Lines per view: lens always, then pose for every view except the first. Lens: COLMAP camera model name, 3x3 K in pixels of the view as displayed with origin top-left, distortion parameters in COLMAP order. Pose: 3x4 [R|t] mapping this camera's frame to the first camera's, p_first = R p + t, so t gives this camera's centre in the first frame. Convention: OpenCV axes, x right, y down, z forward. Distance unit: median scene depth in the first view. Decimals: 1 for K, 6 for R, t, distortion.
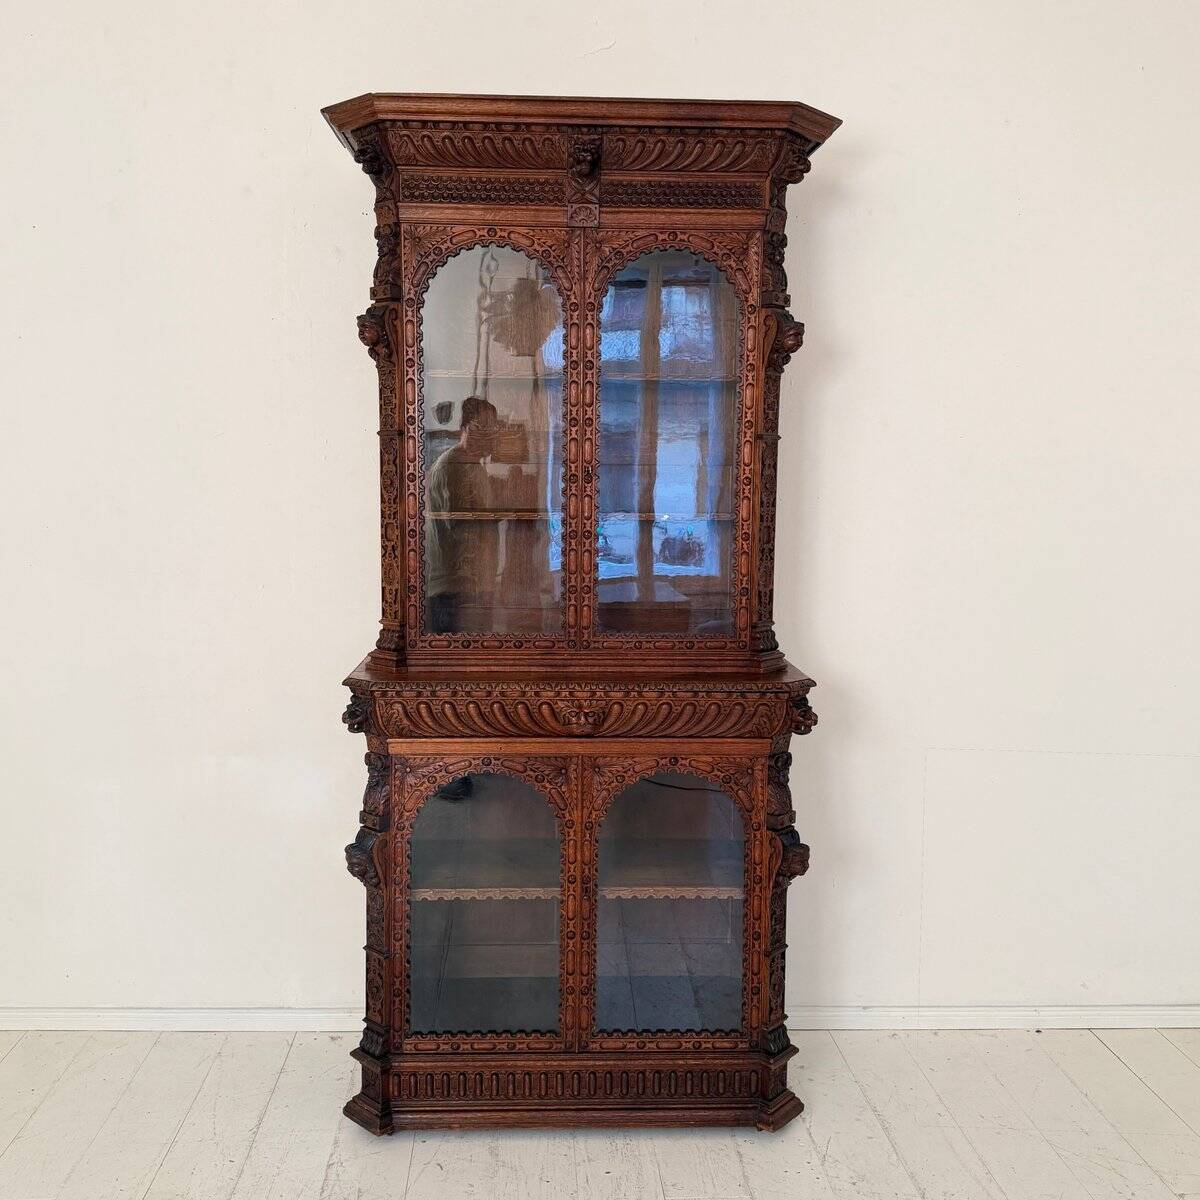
lens RADIAL K [[1177.2, 0, 581.0], [0, 1177.2, 599.7], [0, 0, 1]] dist [0.231435, -0.567912]
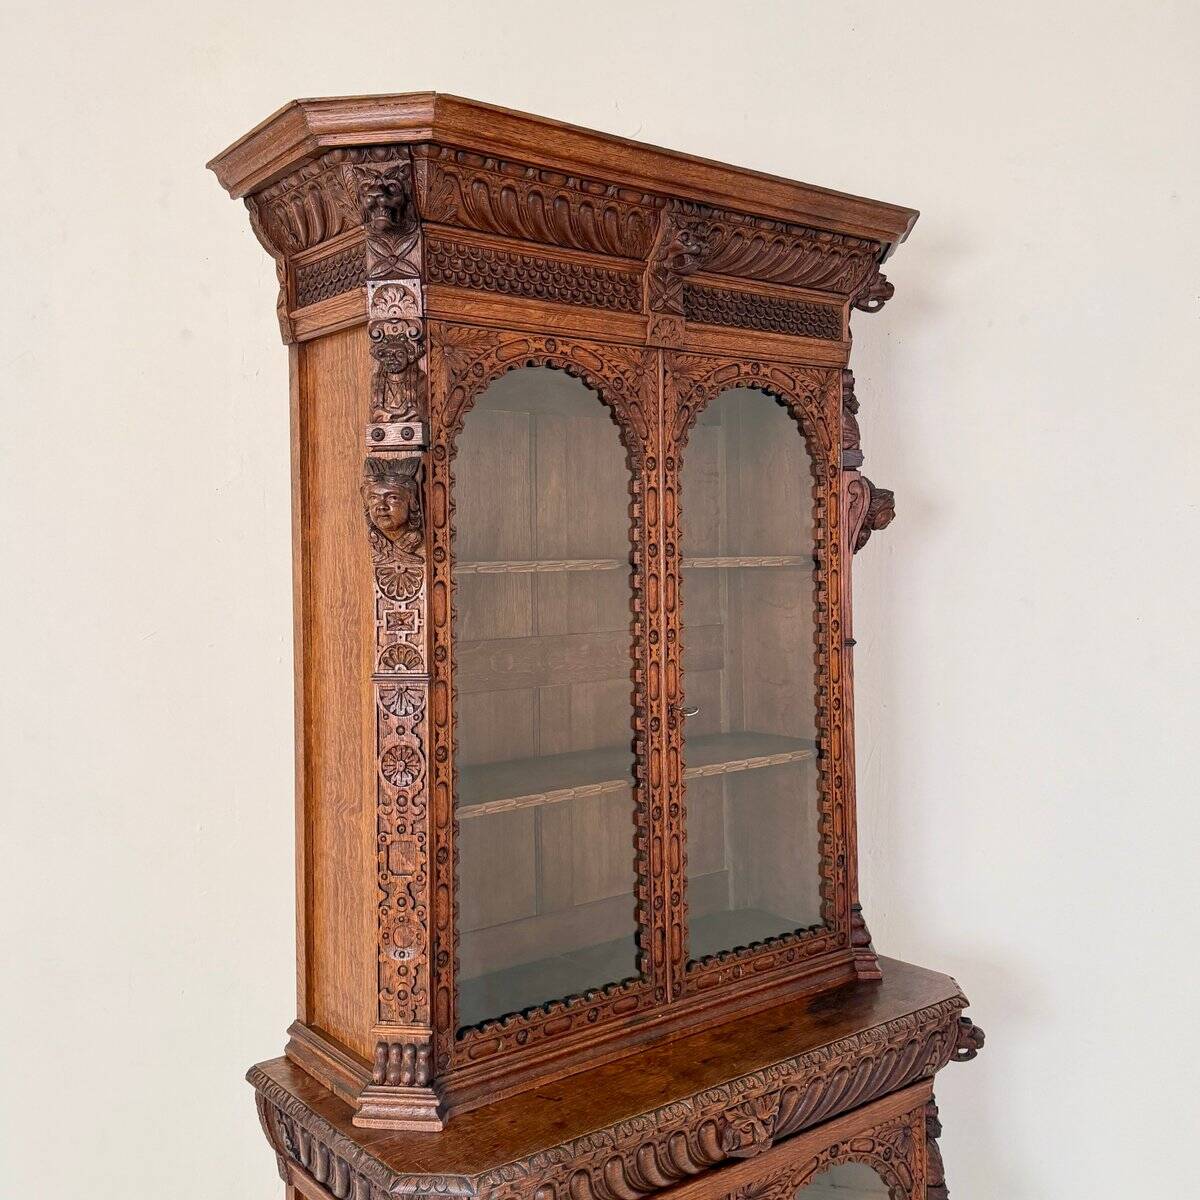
lens RADIAL K [[1217.2, 0, 547.6], [0, 1217.2, 550.9], [0, 0, 1]] dist [0.187733, -0.373984]
pose [[0.819675, -0.020238, 0.572472, -0.438458], [0.079988, 0.993628, -0.079401, -0.150903], [-0.567217, 0.110874, 0.816071, 0.495922]]
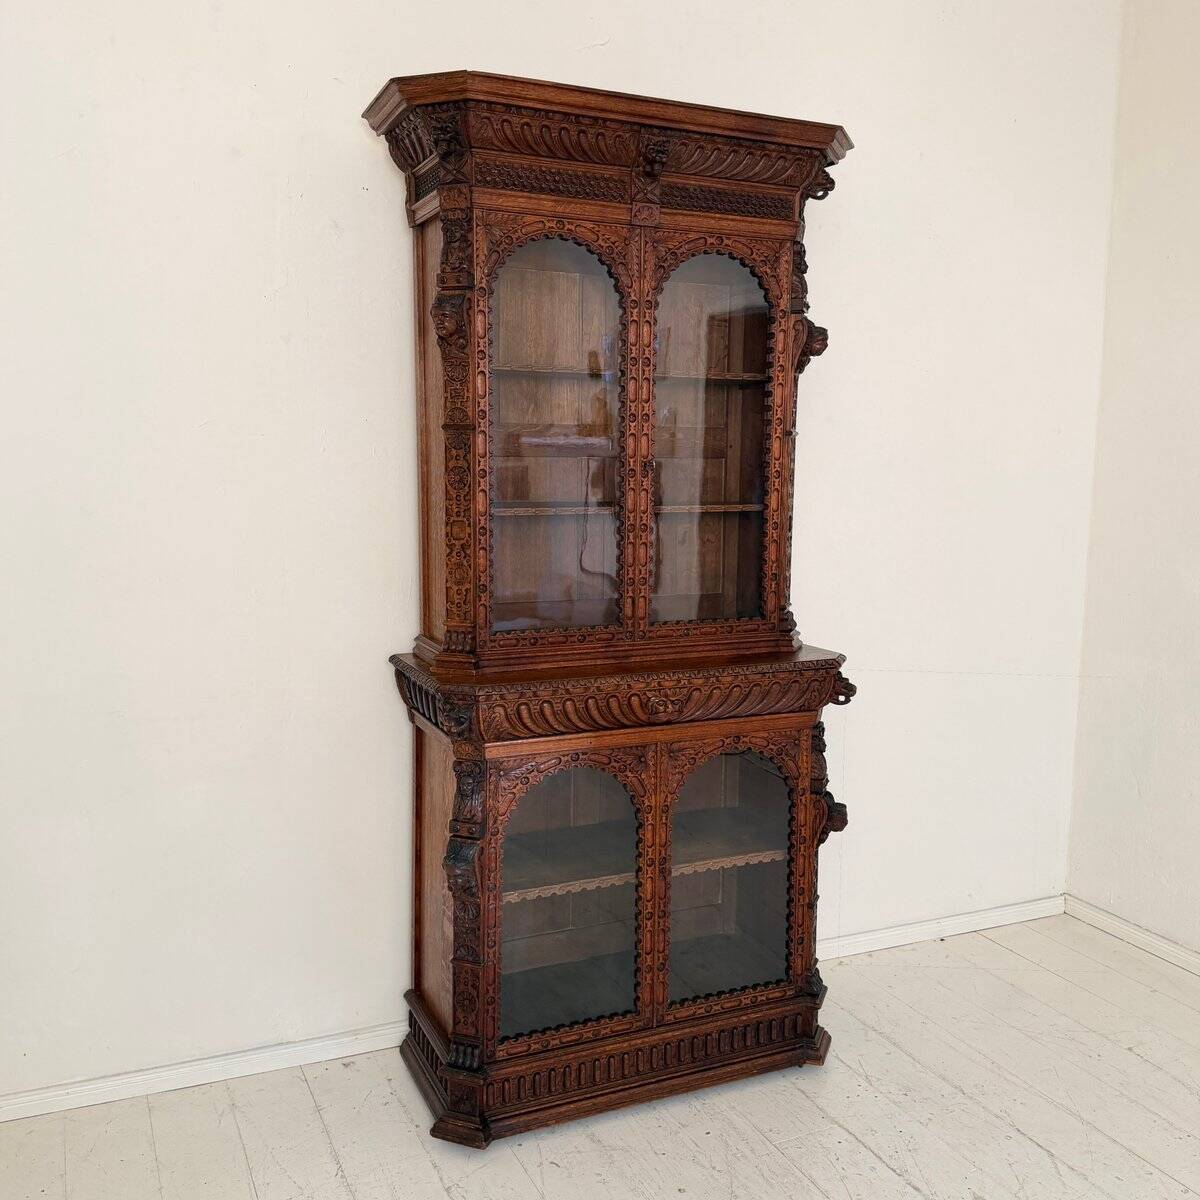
lens RADIAL K [[1150.0, 0, 600.5], [0, 1150.0, 597.7], [0, 0, 1]] dist [0.228951, -0.571511]
pose [[0.924466, -0.047201, 0.378332, -0.422639], [0.037776, 0.998764, 0.032299, -0.028947], [-0.379389, -0.015567, 0.925106, 0.088428]]
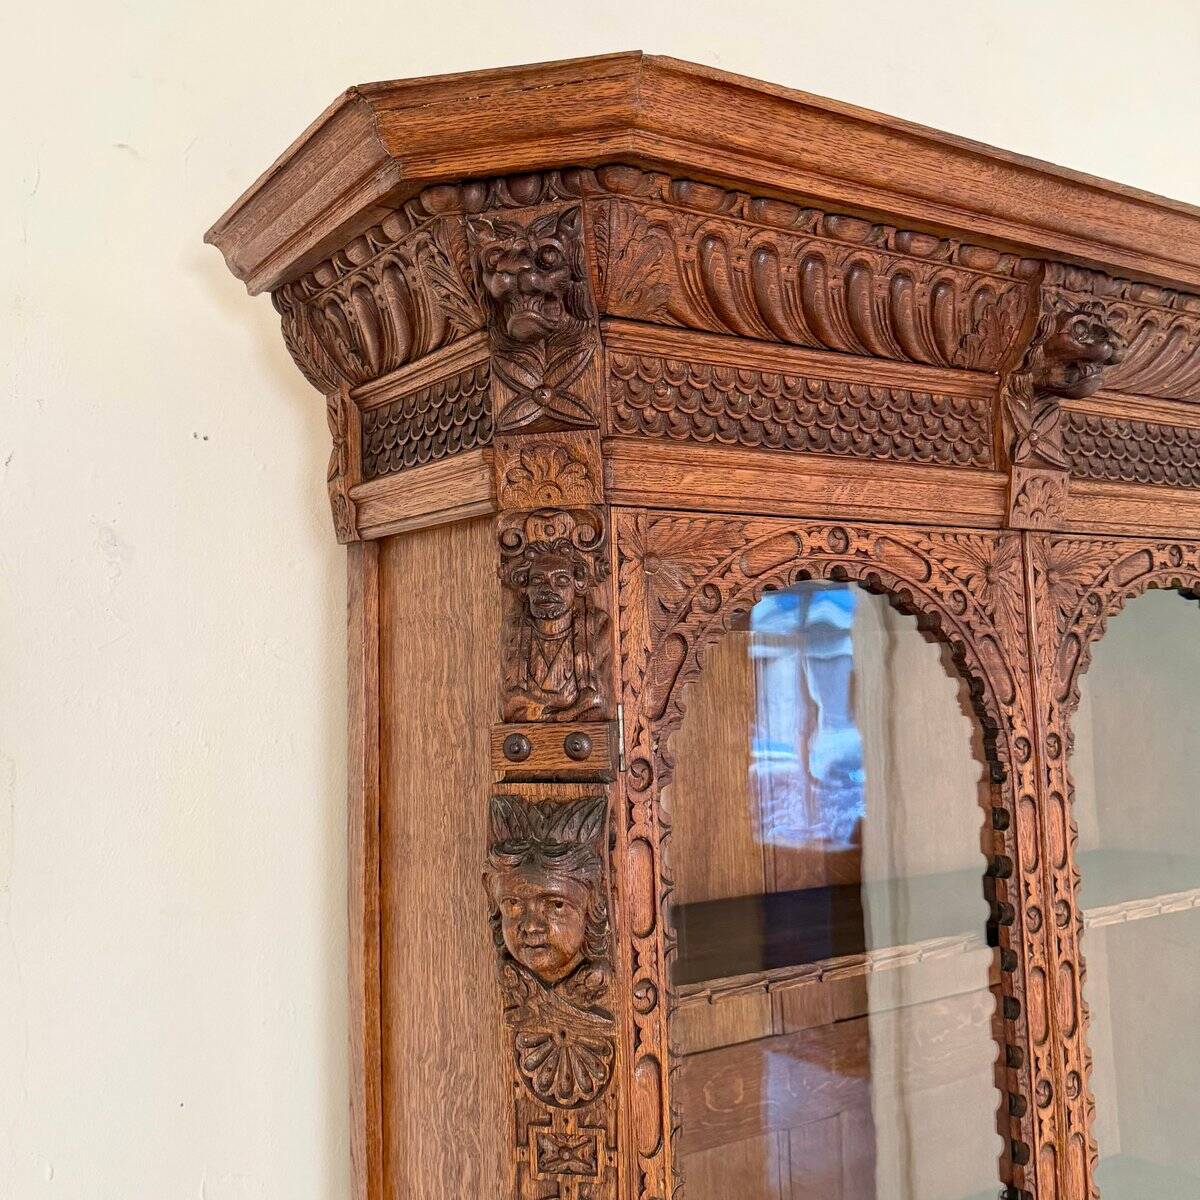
lens RADIAL K [[1275.6, 0, 534.8], [0, 1275.6, 532.1], [0, 0, 1]] dist [0.188704, -0.392763]
pose [[0.864683, 0.021958, 0.501838, -0.317318], [0.083699, 0.978779, -0.187043, -0.250315], [-0.495295, 0.203736, 0.844496, 0.746421]]
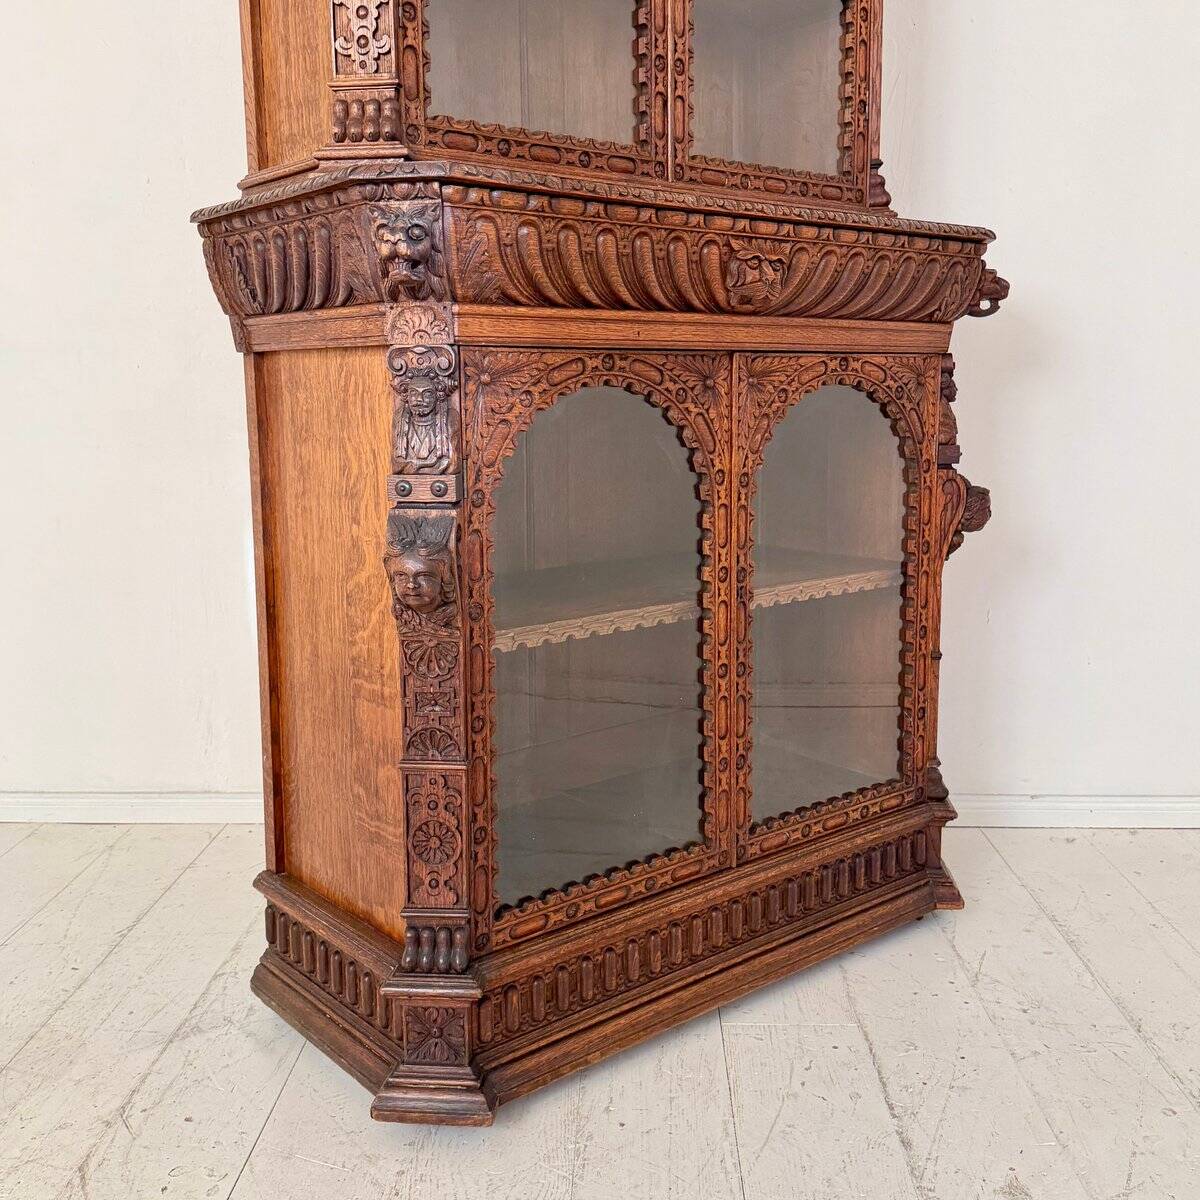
lens RADIAL K [[1244.6, 0, 609.1], [0, 1244.6, 582.6], [0, 0, 1]] dist [0.179944, -0.409861]
pose [[0.790044, -0.109870, 0.603124, -0.419664], [0.079773, 0.993869, 0.076555, 0.189804], [-0.607838, -0.012369, 0.793965, 0.562556]]
